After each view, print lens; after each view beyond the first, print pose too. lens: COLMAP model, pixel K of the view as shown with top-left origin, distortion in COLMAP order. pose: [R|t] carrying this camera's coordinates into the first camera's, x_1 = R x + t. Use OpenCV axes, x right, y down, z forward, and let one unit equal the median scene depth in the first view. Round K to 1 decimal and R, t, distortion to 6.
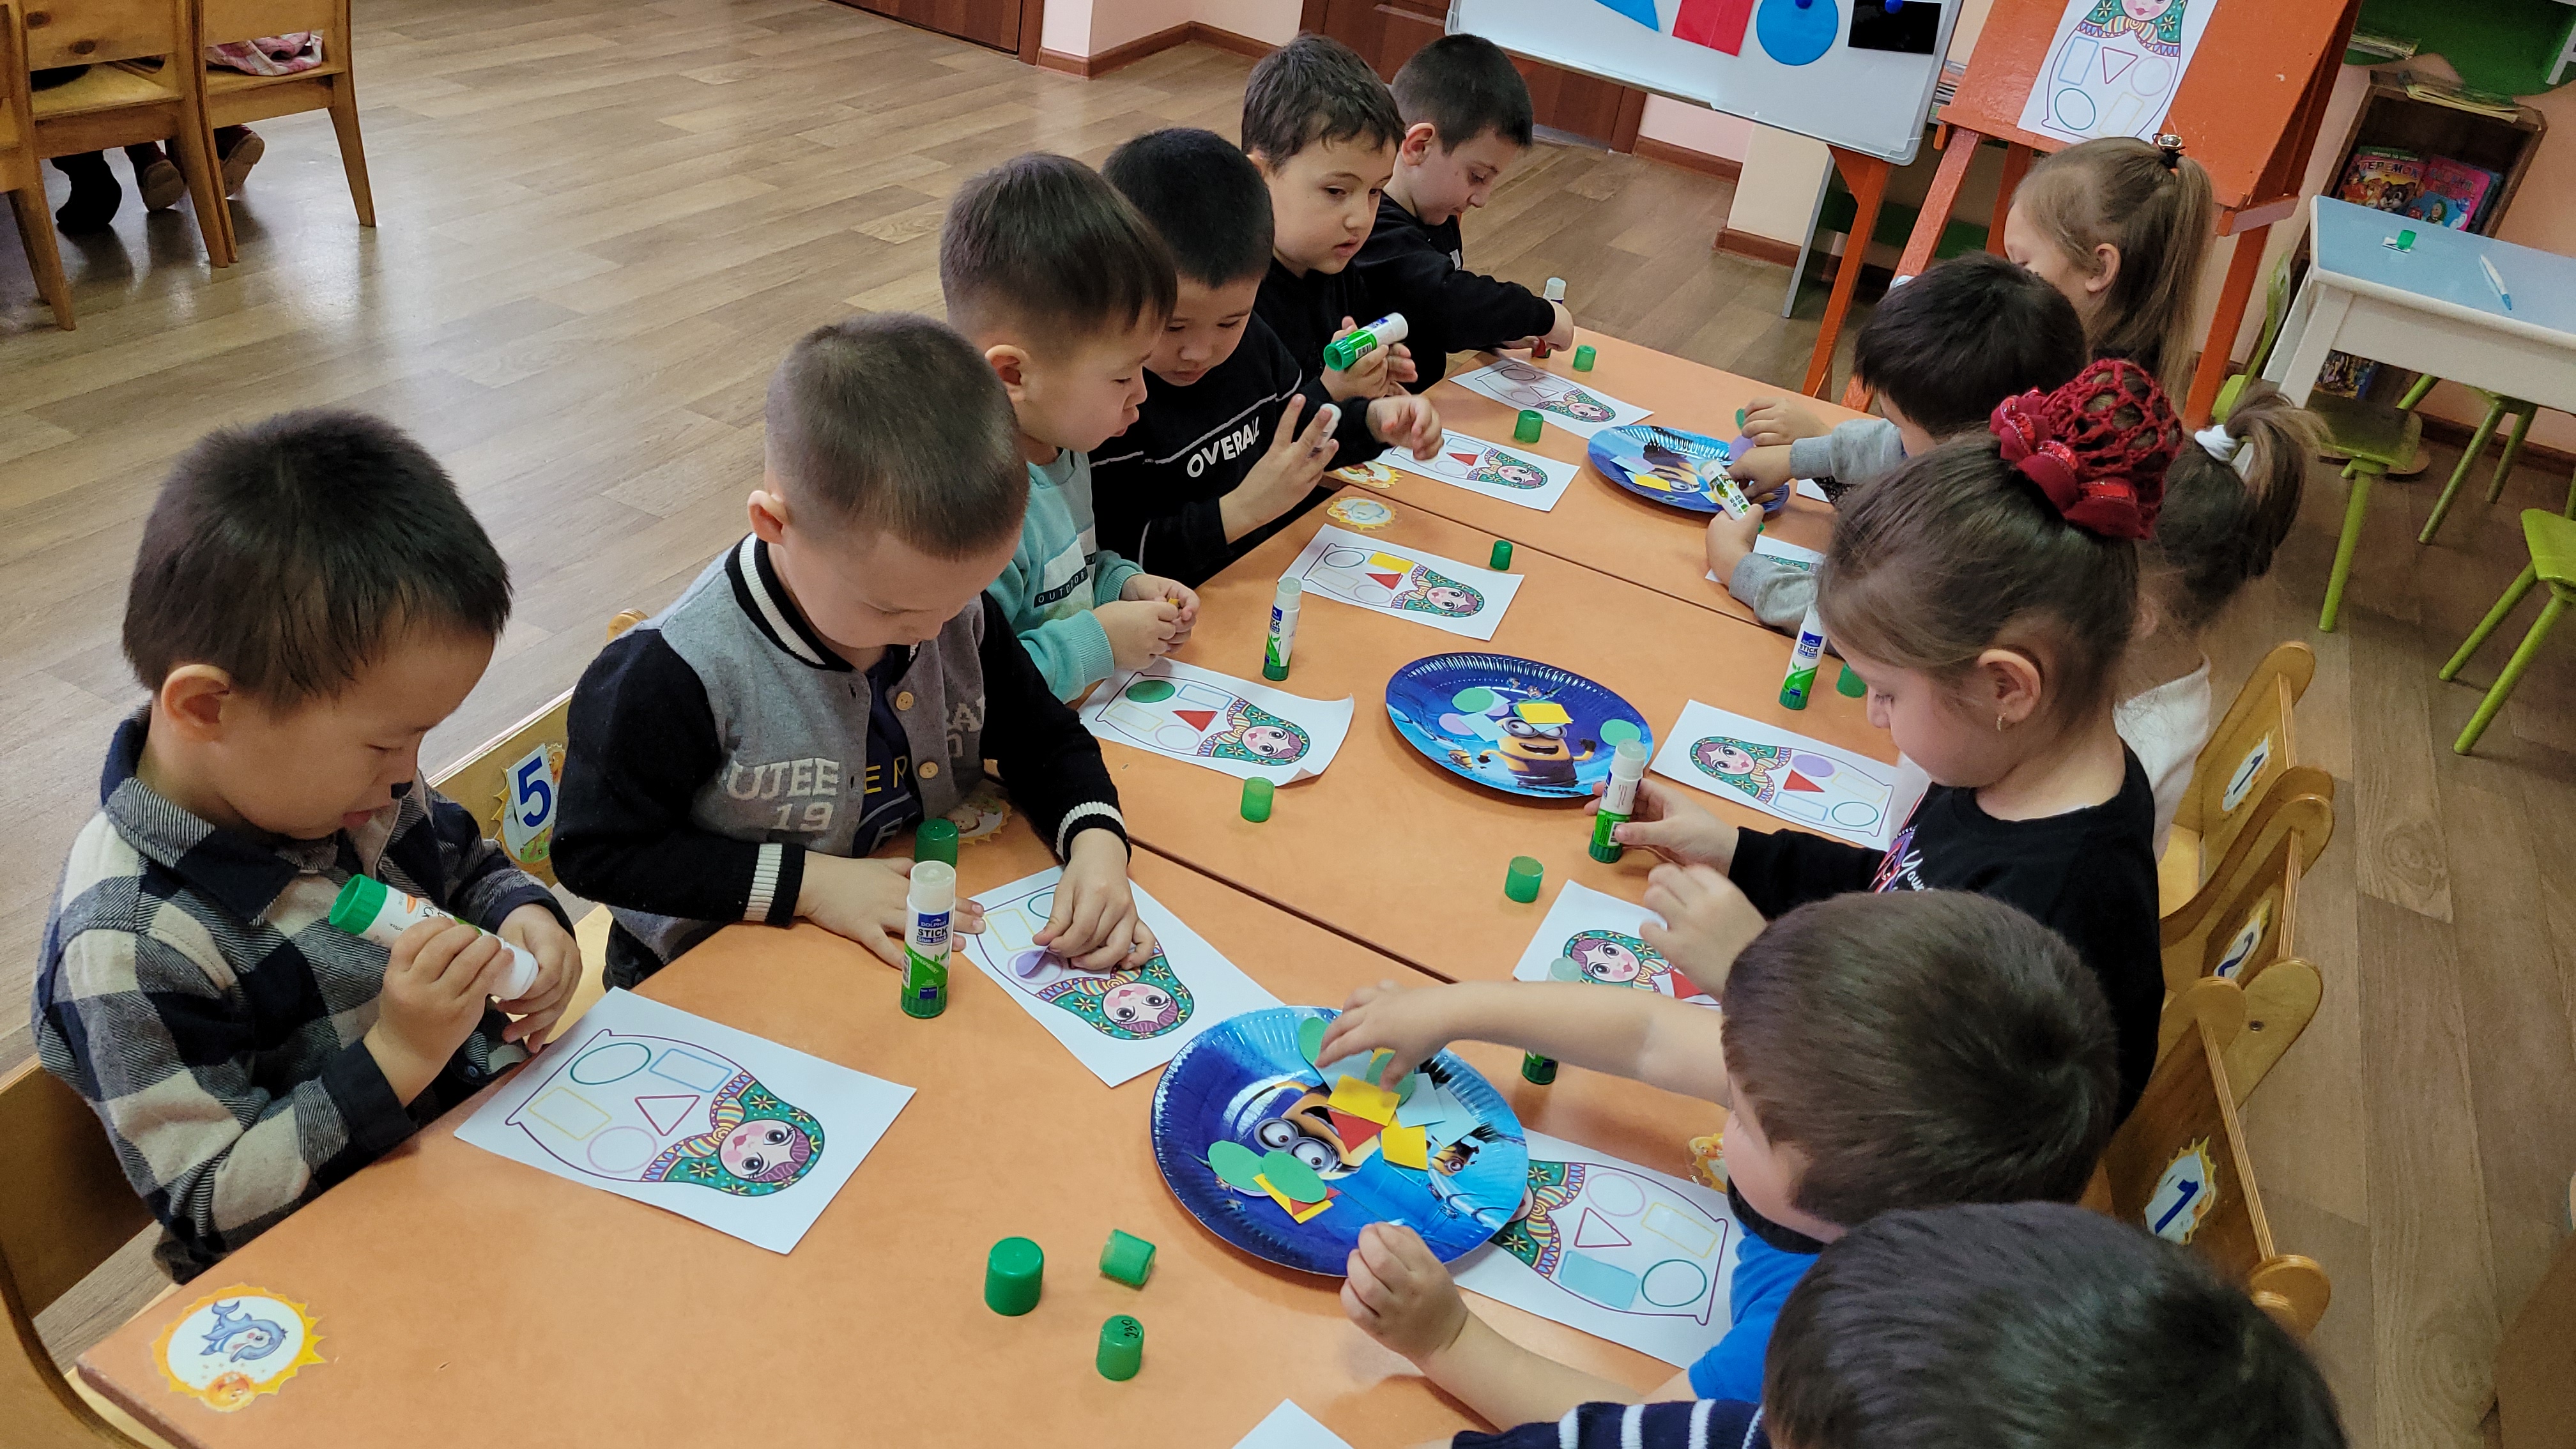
lens RADIAL K [[1914.6, 0, 1301.8], [0, 1914.6, 712.8], [0, 0, 1]] dist [0.053085, -0.051200]
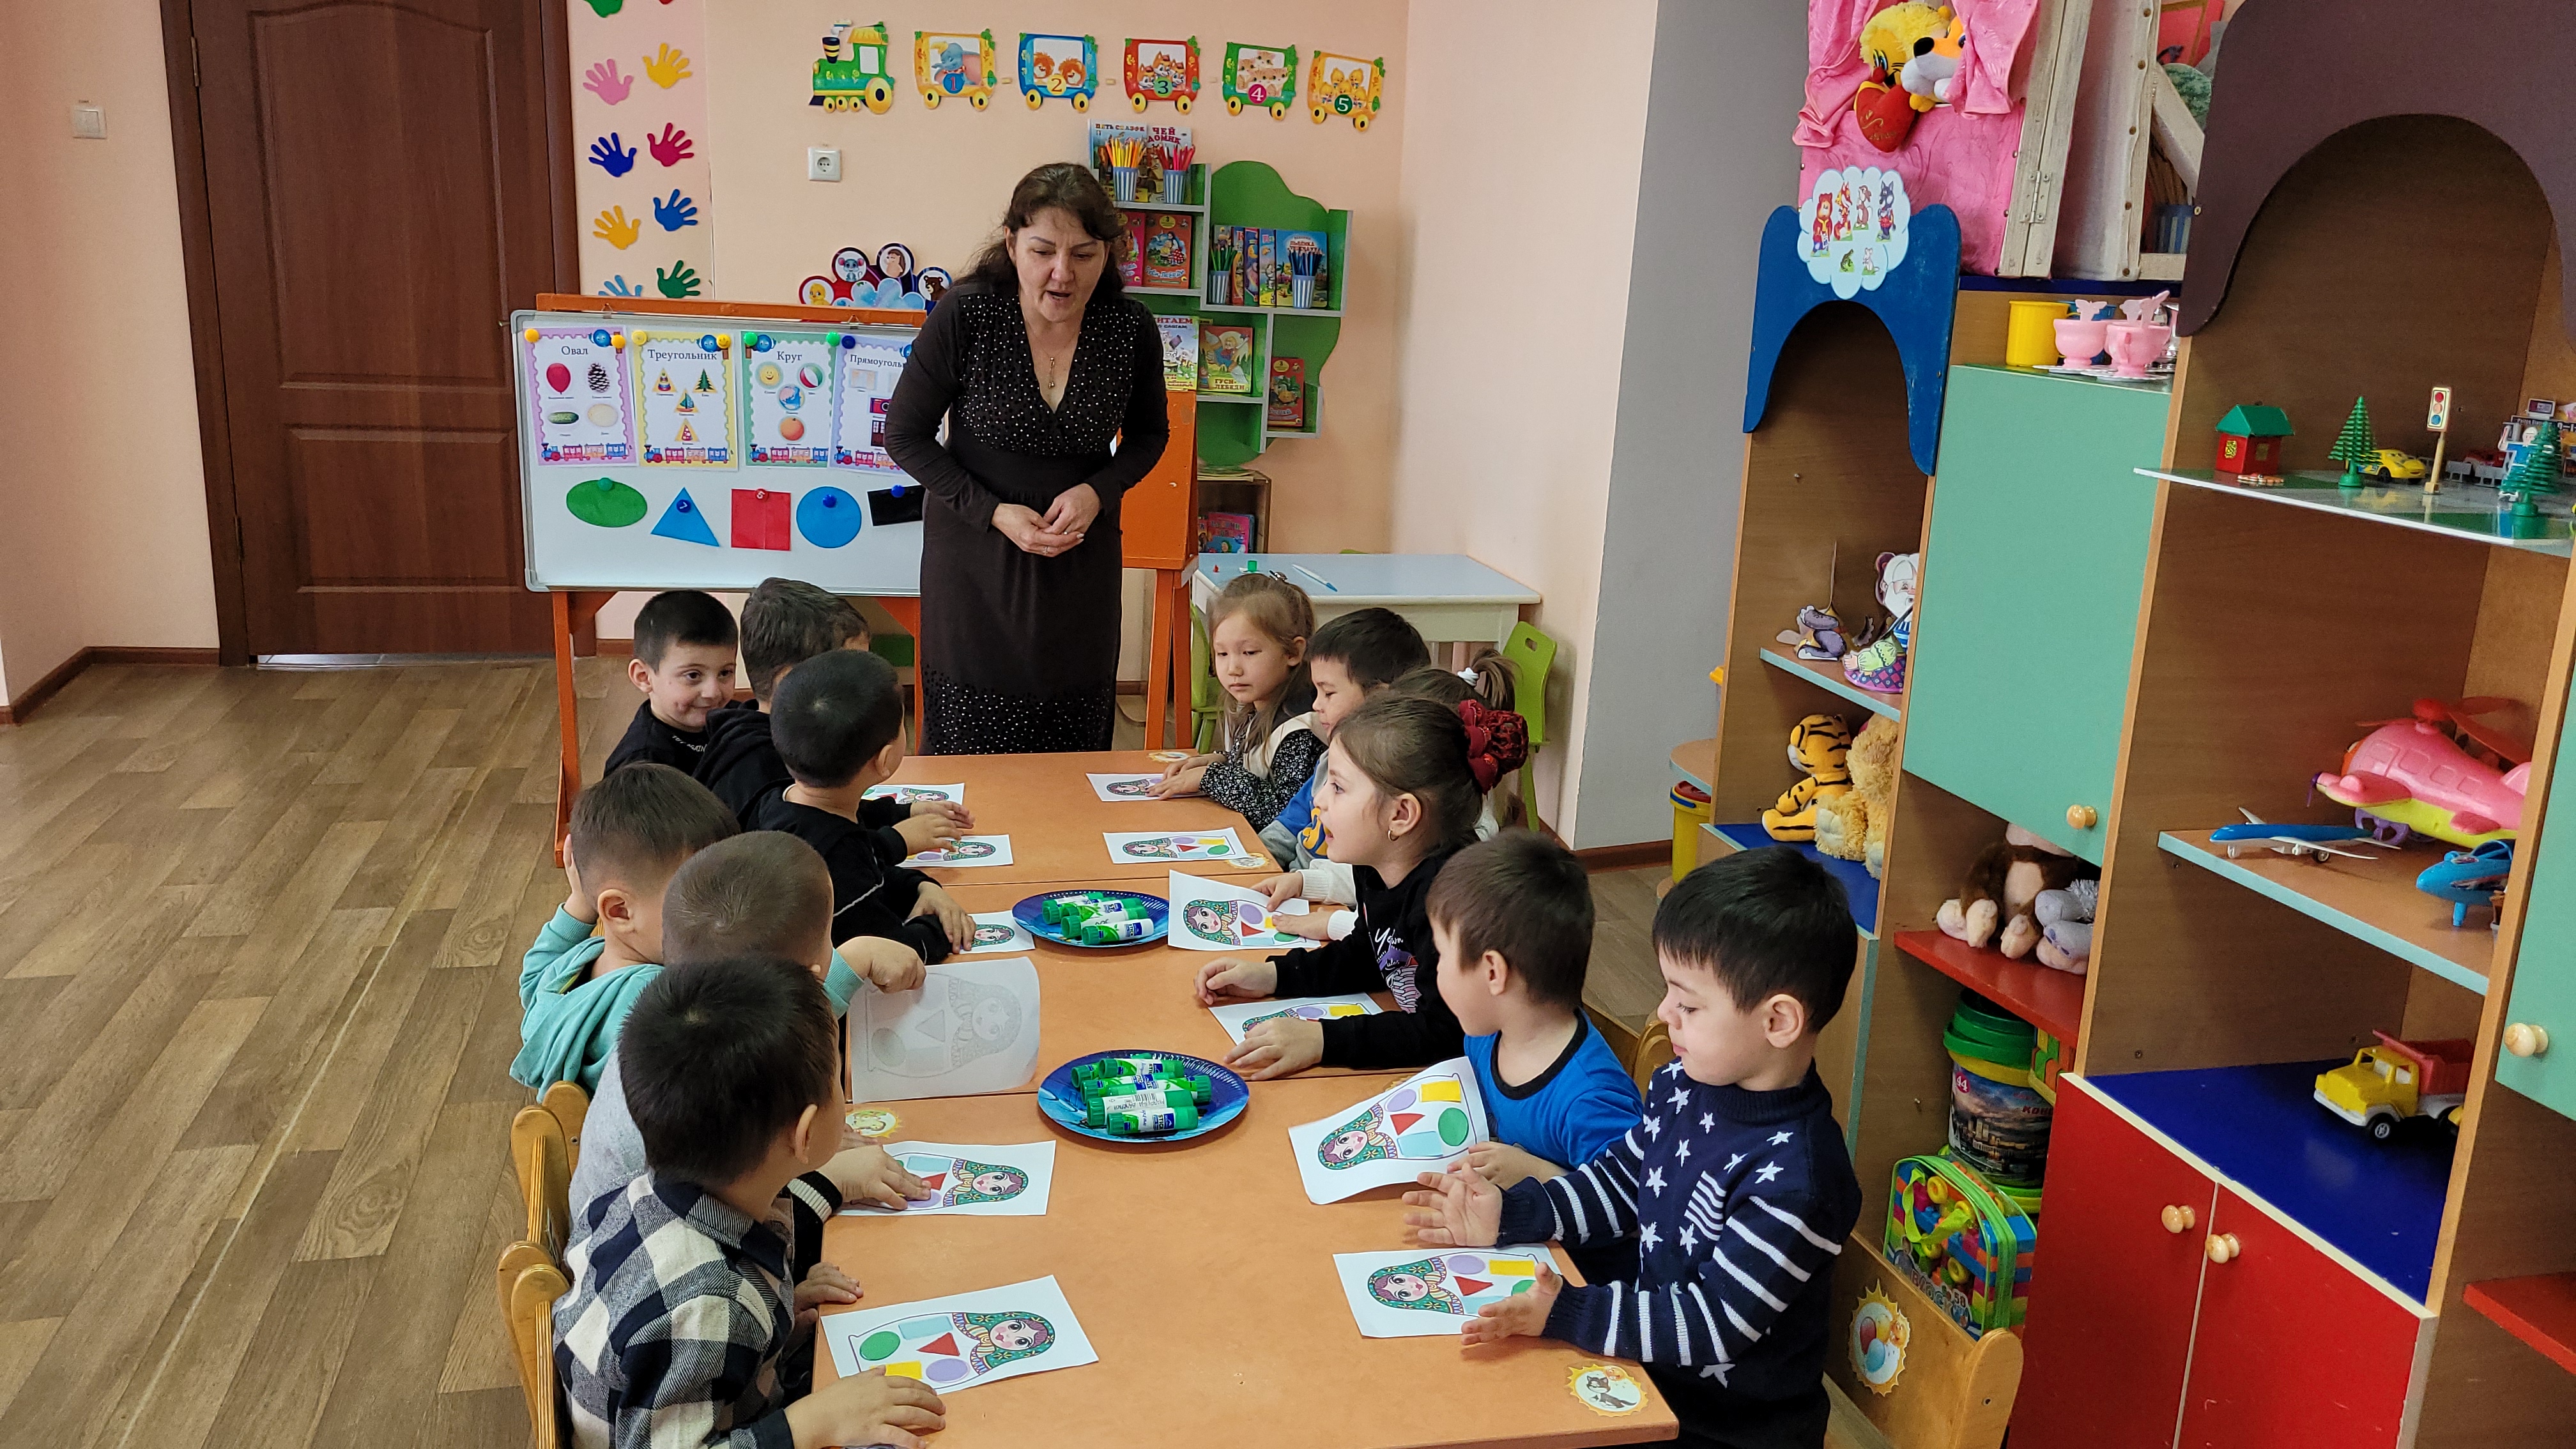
lens RADIAL K [[1914.6, 0, 1277.4], [0, 1914.6, 714.1], [0, 0, 1]] dist [0.053085, -0.051200]
pose [[0.772024, -0.269828, 0.575476, -0.303890], [0.391077, 0.915396, -0.095436, 0.006330], [-0.501037, 0.298734, 0.812231, -0.174322]]
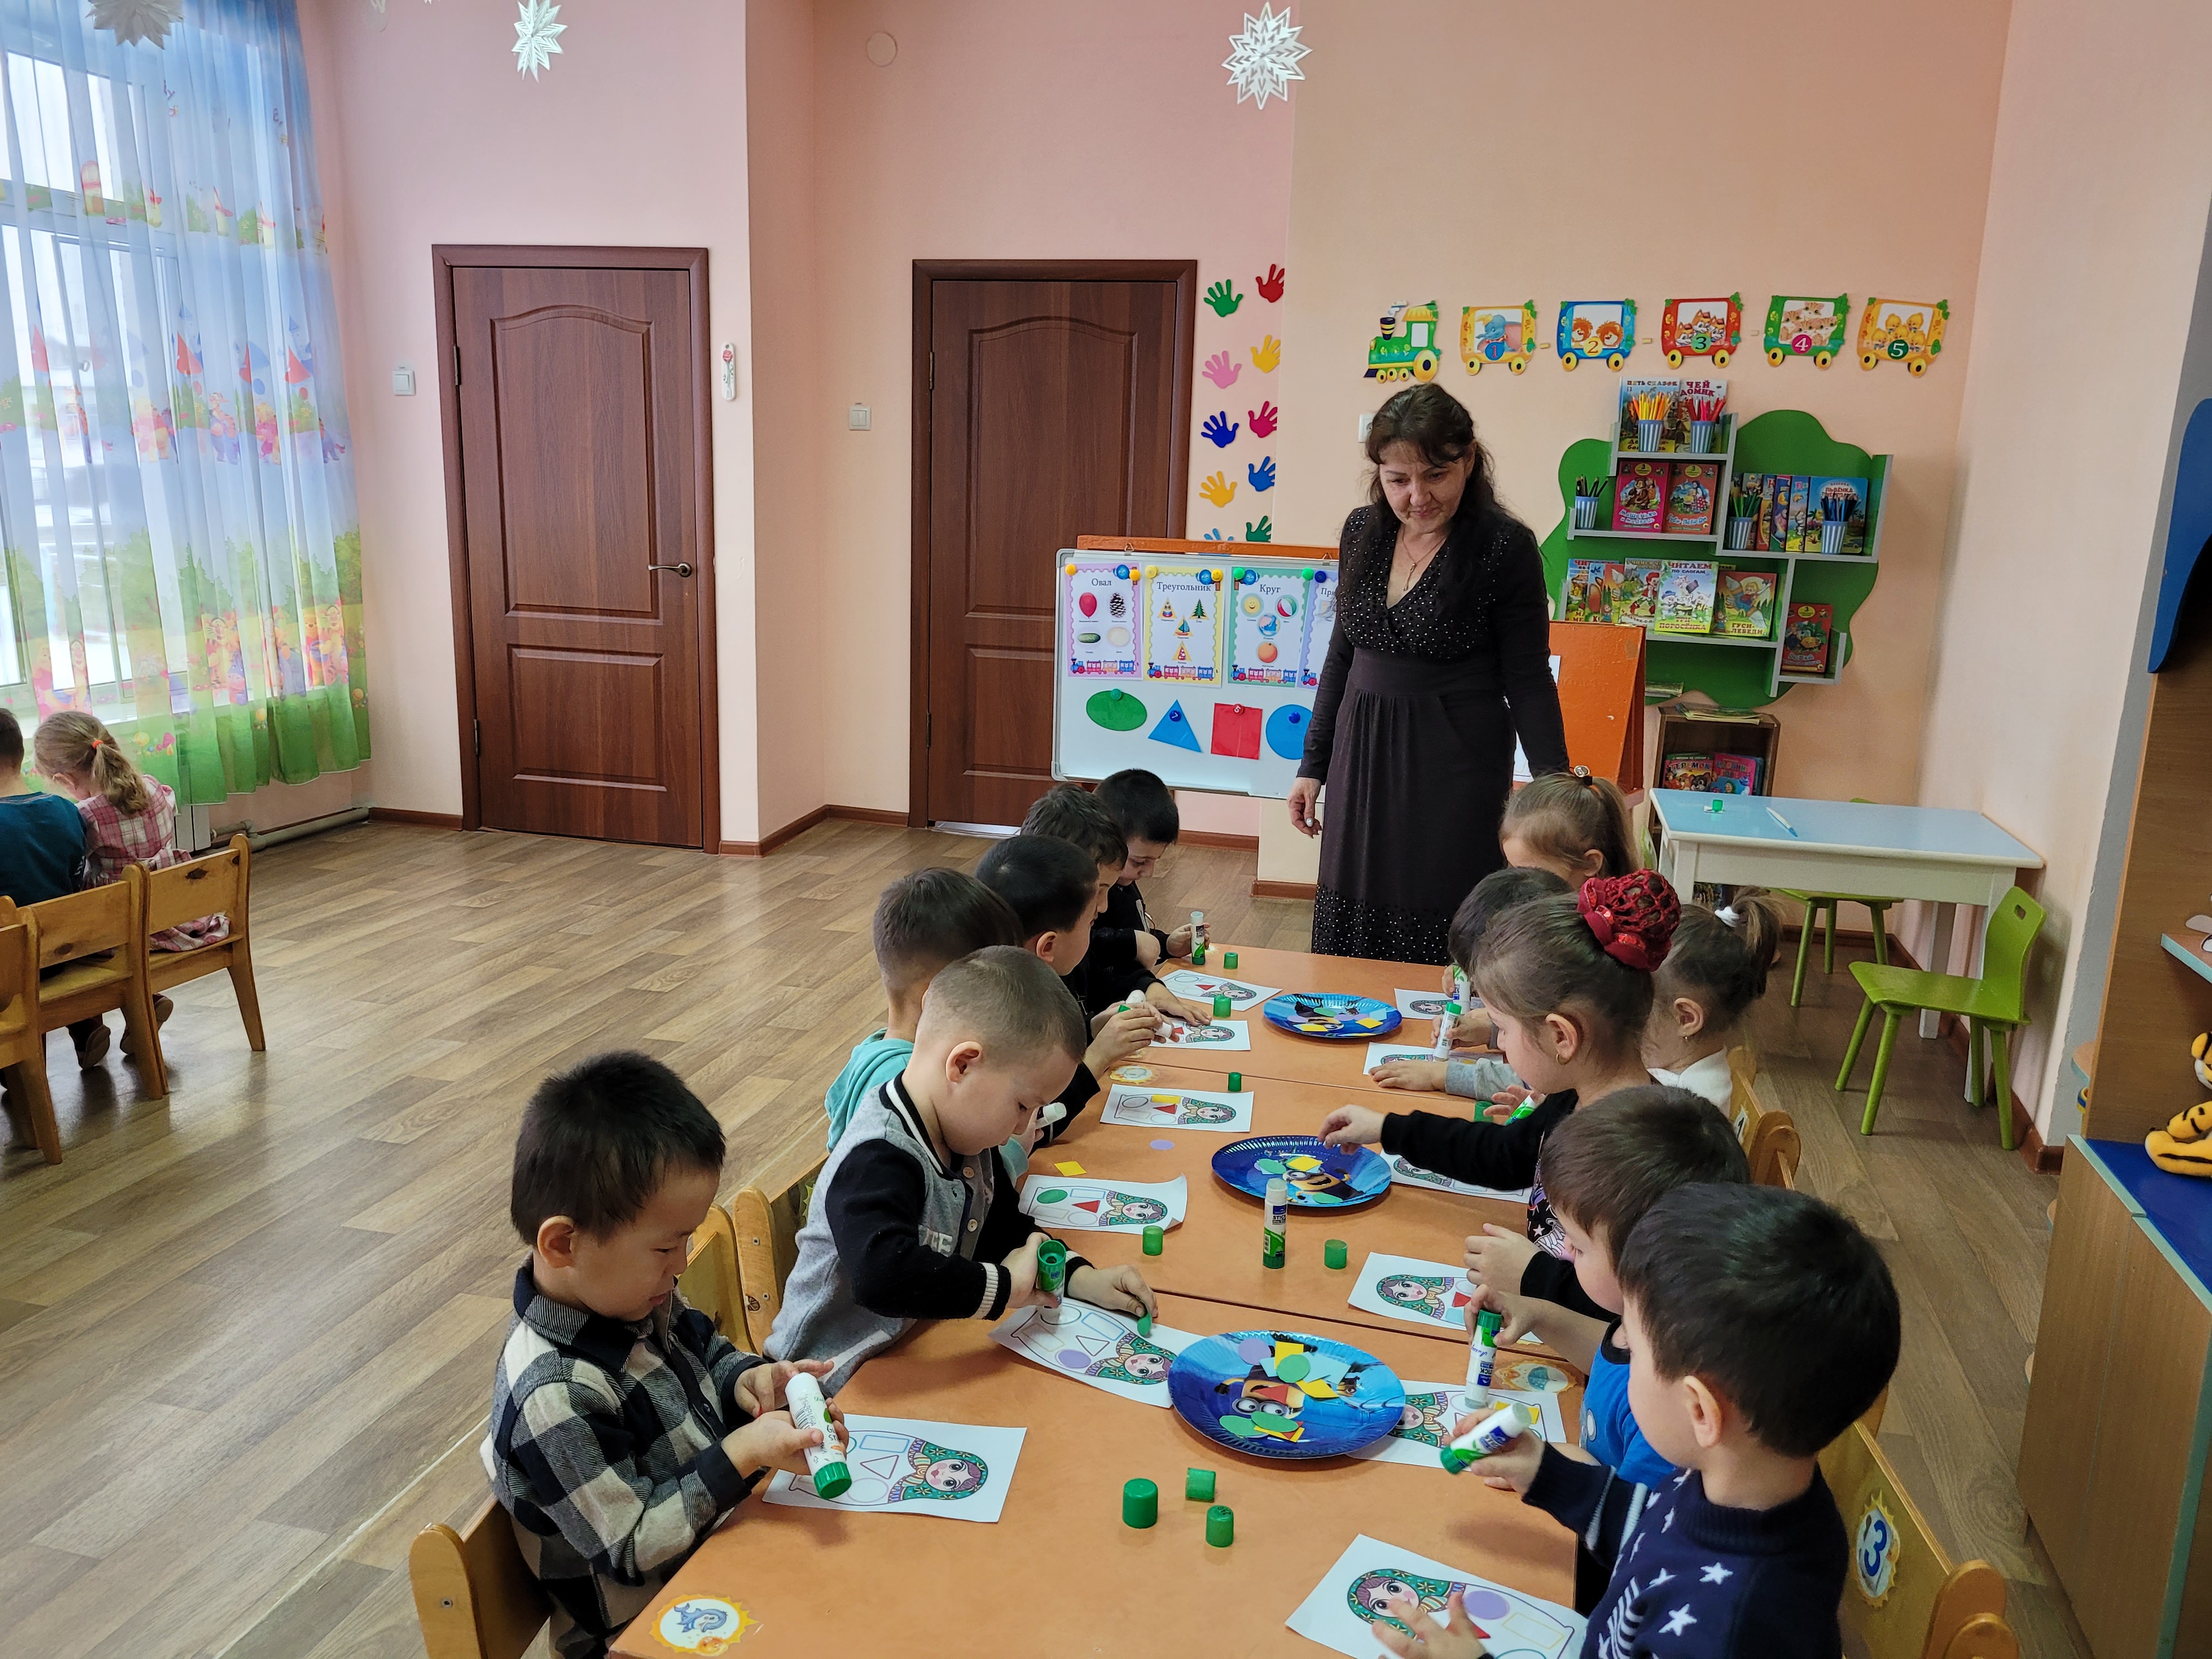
lens RADIAL K [[1634.0, 0, 1105.7], [0, 1634.0, 844.3], [0, 0, 1]] dist [0.028034, -0.016778]
pose [[0.974276, -0.163871, 0.154703, -0.087838], [0.202843, 0.936767, -0.285172, 0.047745], [-0.098189, 0.309217, 0.945909, -0.135708]]
